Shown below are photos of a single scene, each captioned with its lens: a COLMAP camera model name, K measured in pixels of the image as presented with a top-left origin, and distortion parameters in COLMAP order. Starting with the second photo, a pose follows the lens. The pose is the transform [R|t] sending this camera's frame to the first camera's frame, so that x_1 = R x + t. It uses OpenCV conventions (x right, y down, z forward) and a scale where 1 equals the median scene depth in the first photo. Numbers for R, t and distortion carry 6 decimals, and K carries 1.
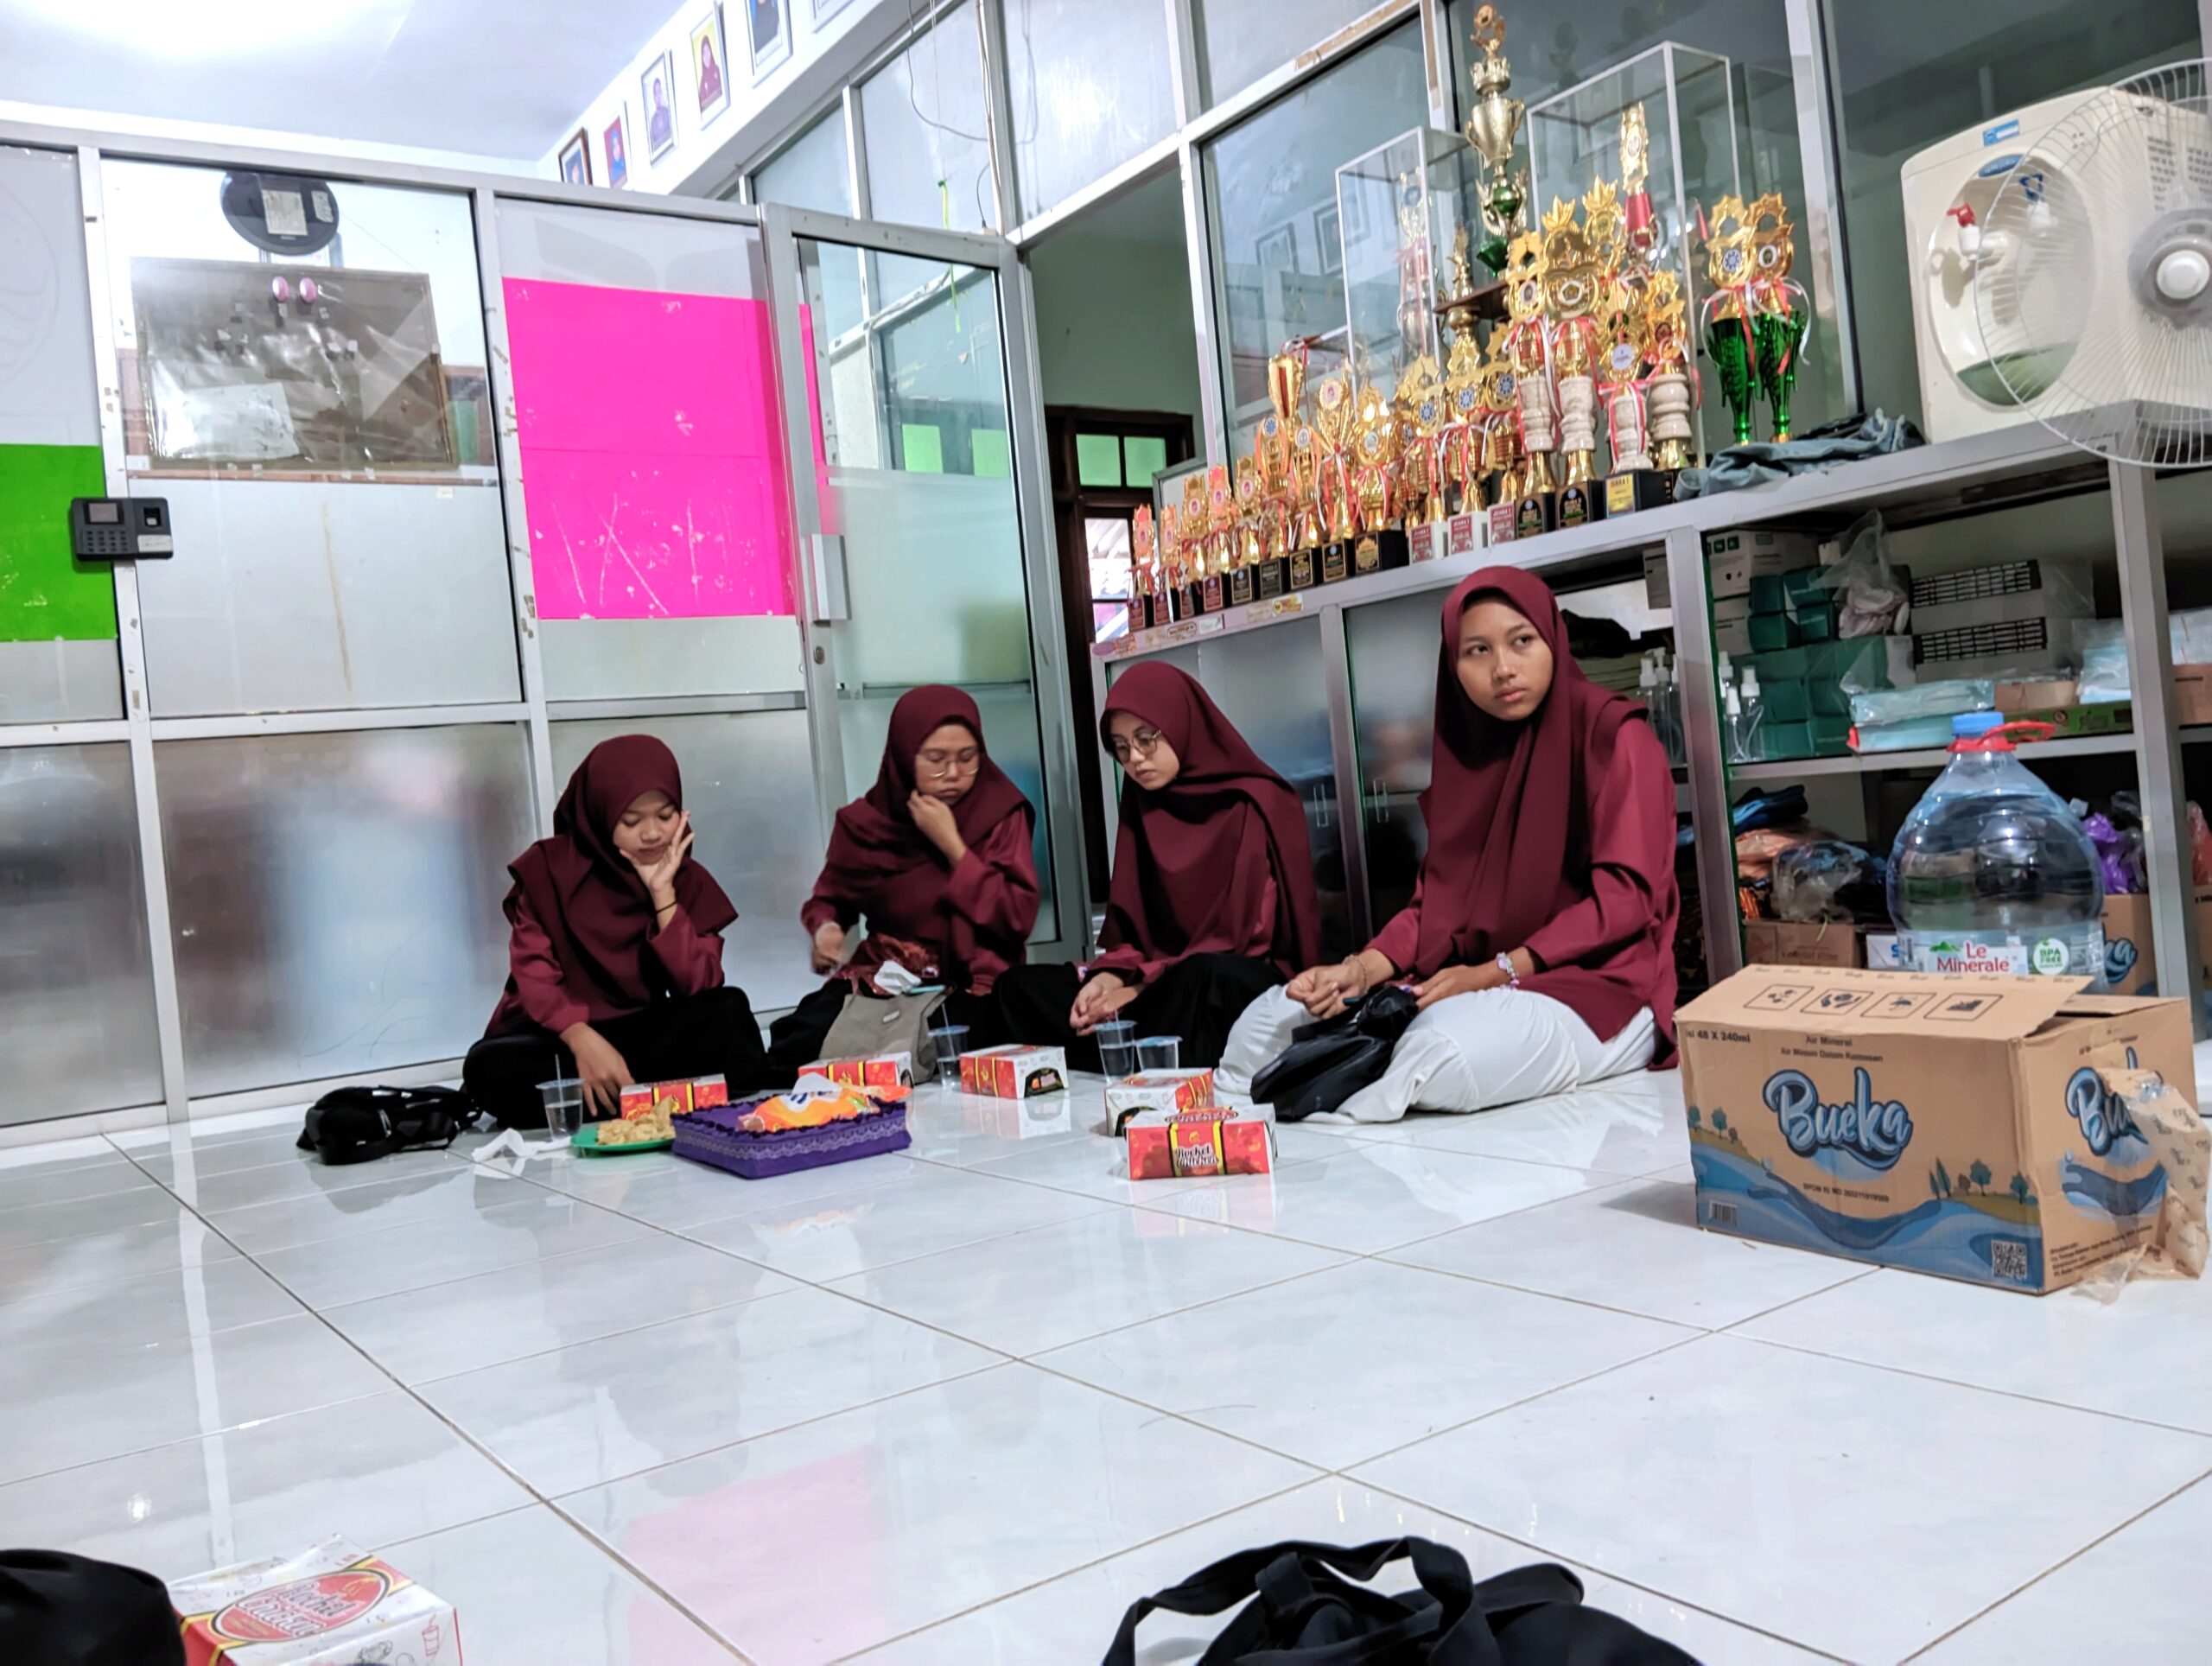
lens RADIAL K [[1801.3, 0, 1103.5], [0, 1801.3, 821.0], [0, 0, 1]] dist [0.054026, -0.132093]
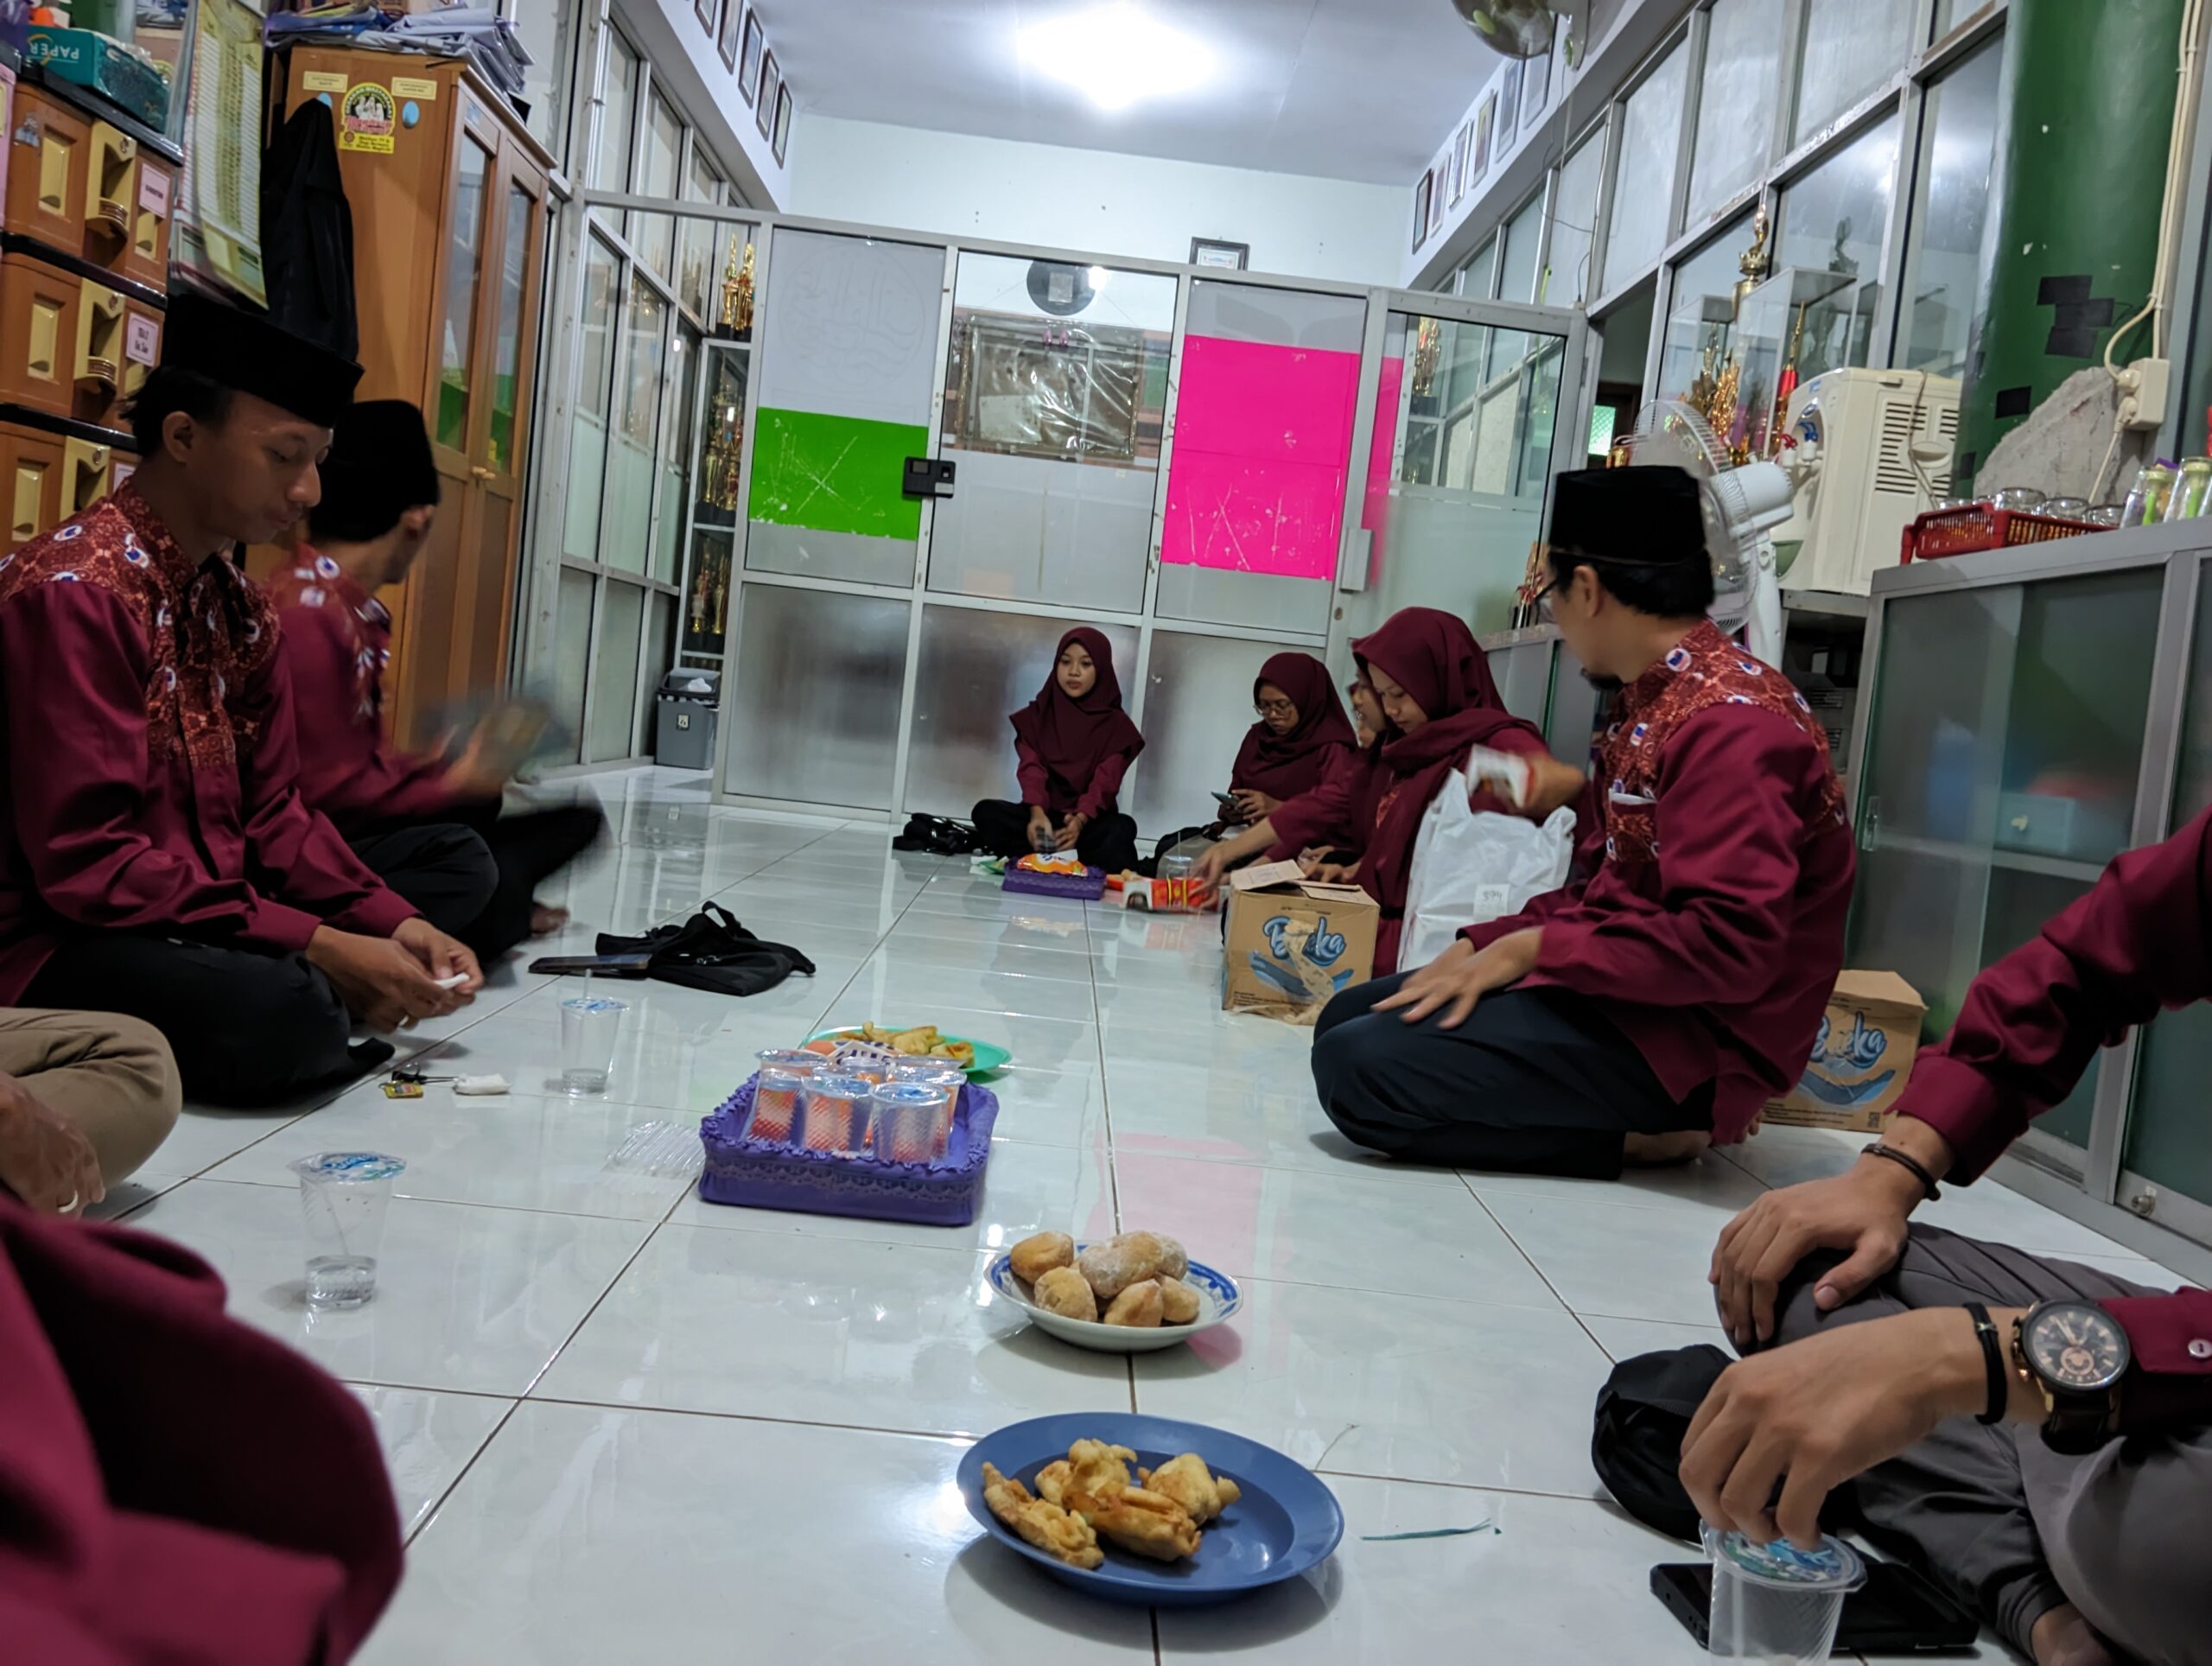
lens RADIAL K [[1805.5, 0, 1119.0], [0, 1805.5, 819.1], [0, 0, 1]] dist [0.058509, -0.180595]
pose [[0.818492, 0.216381, -0.532213, 0.517905], [-0.189452, 0.976202, 0.105535, -0.054452], [0.542383, 0.014450, 0.840007, -0.295952]]
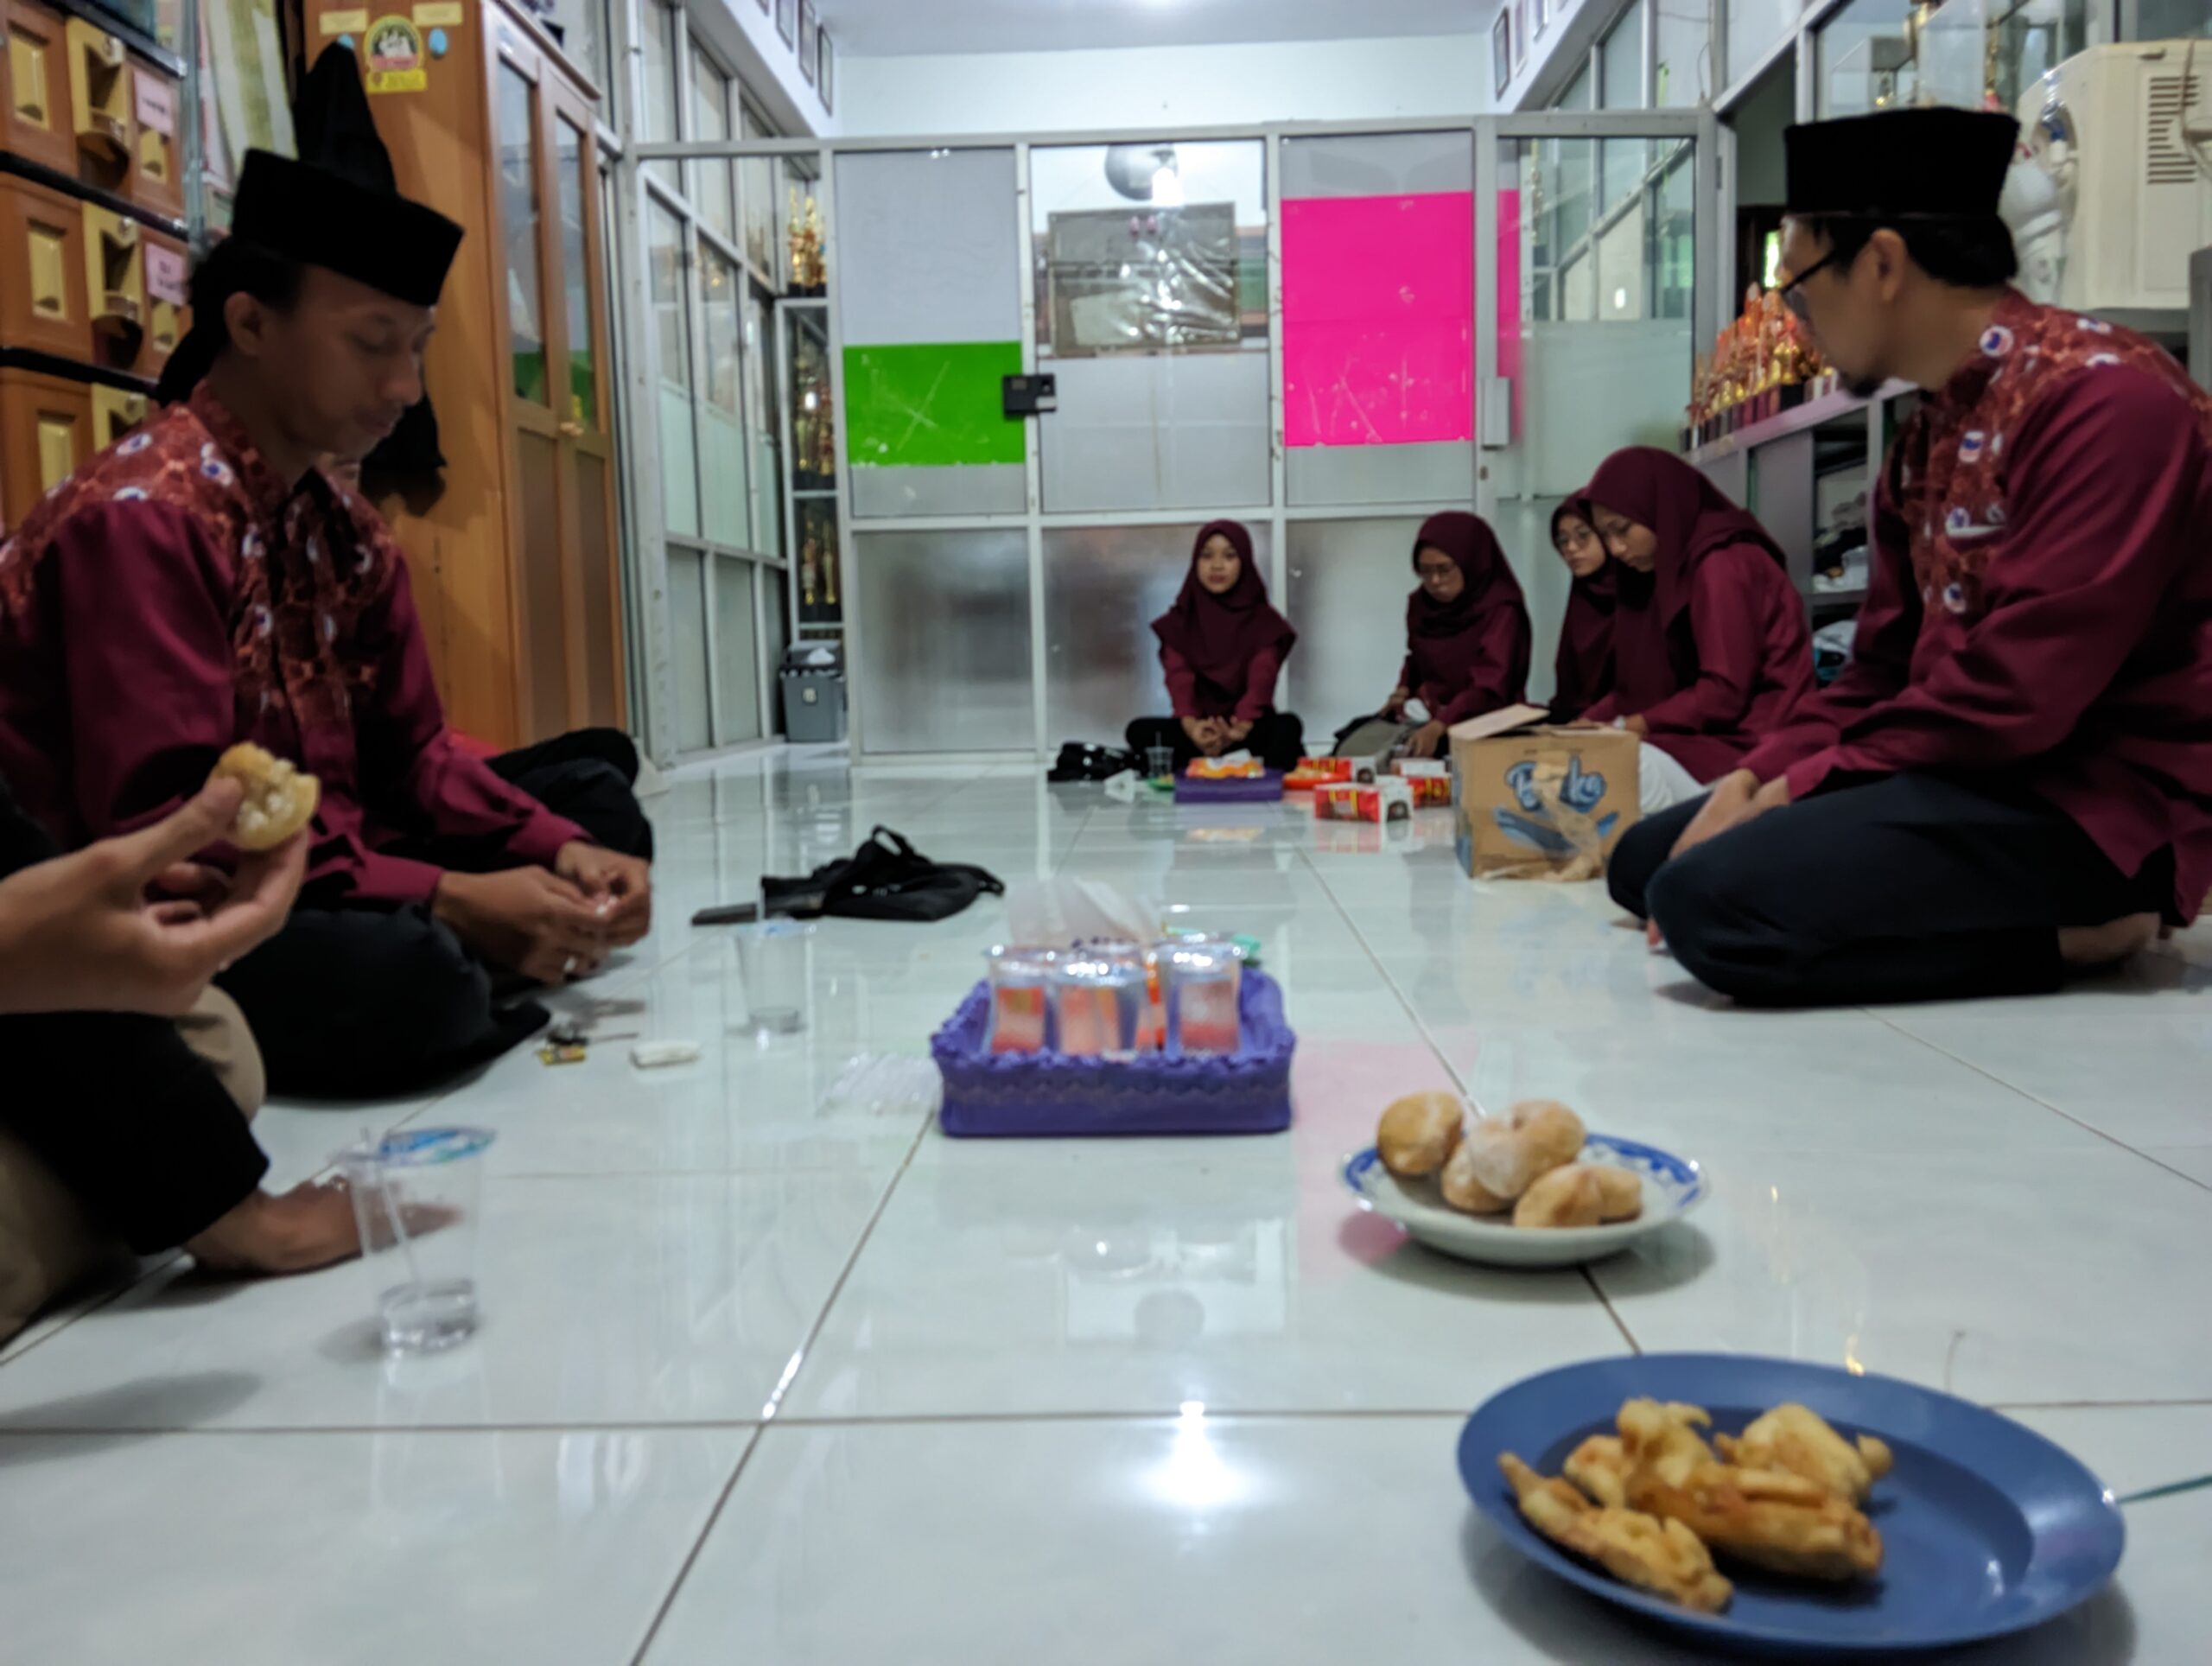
lens RADIAL K [[1801.3, 0, 1103.5], [0, 1801.3, 821.0], [0, 0, 1]] dist [0.054026, -0.132093]
pose [[0.796333, 0.127297, -0.591312, 0.455466], [-0.051199, 0.988281, 0.143805, -0.017772], [0.602688, -0.084242, 0.793518, -0.242204]]
